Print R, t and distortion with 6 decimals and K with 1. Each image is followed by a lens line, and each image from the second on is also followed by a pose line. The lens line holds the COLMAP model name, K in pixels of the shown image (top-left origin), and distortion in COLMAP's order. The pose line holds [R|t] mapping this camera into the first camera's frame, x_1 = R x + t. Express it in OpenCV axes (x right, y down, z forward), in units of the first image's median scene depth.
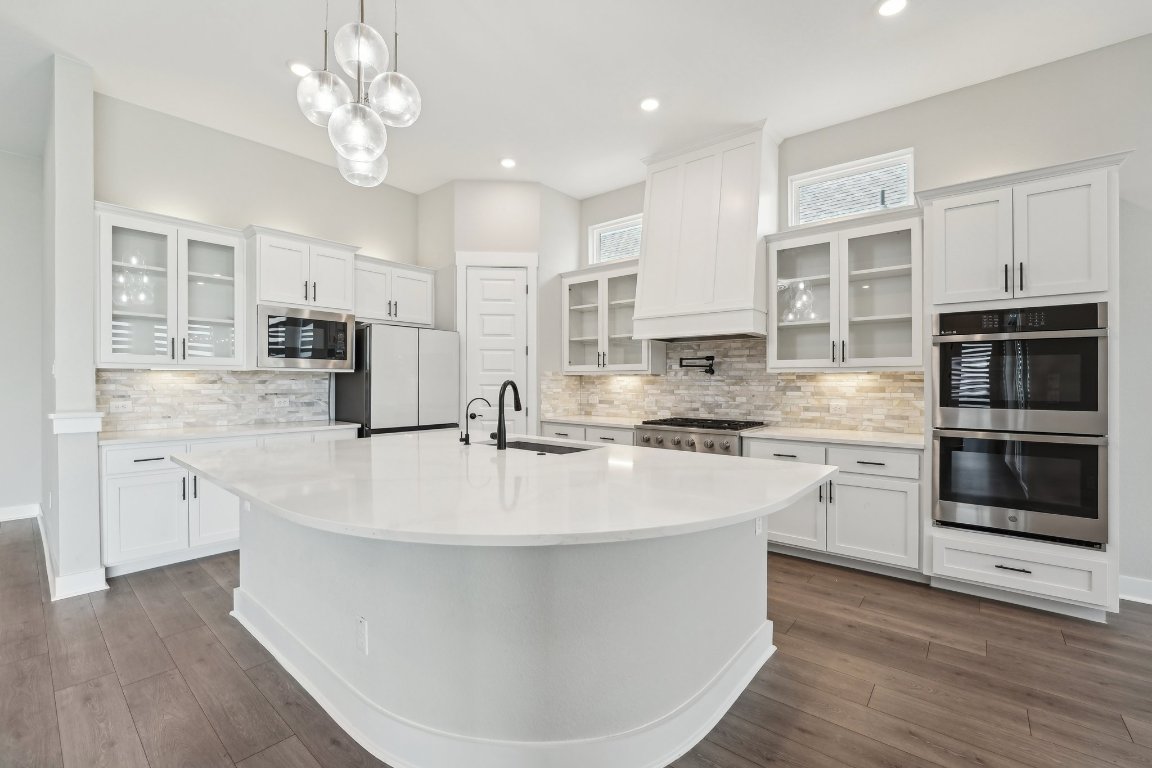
lens RADIAL K [[487.2, 0, 578.6], [0, 487.2, 380.2], [0, 0, 1]] dist [-0.017404, -0.003891]
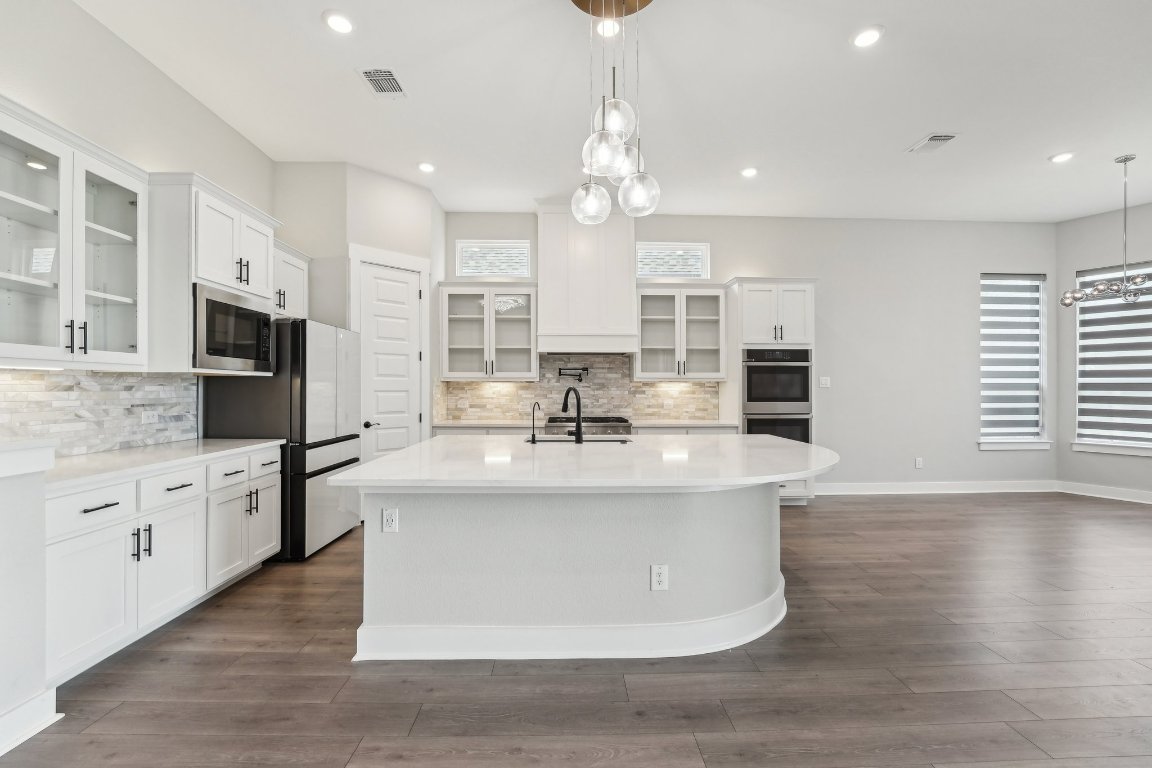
lens RADIAL K [[487.2, 0, 578.6], [0, 487.2, 380.2], [0, 0, 1]] dist [-0.017404, -0.003891]
pose [[0.746350, 0.009282, 0.665489, -0.629884], [-0.002482, 0.999935, -0.011164, -0.001853], [-0.665549, 0.006681, 0.746324, 0.057265]]
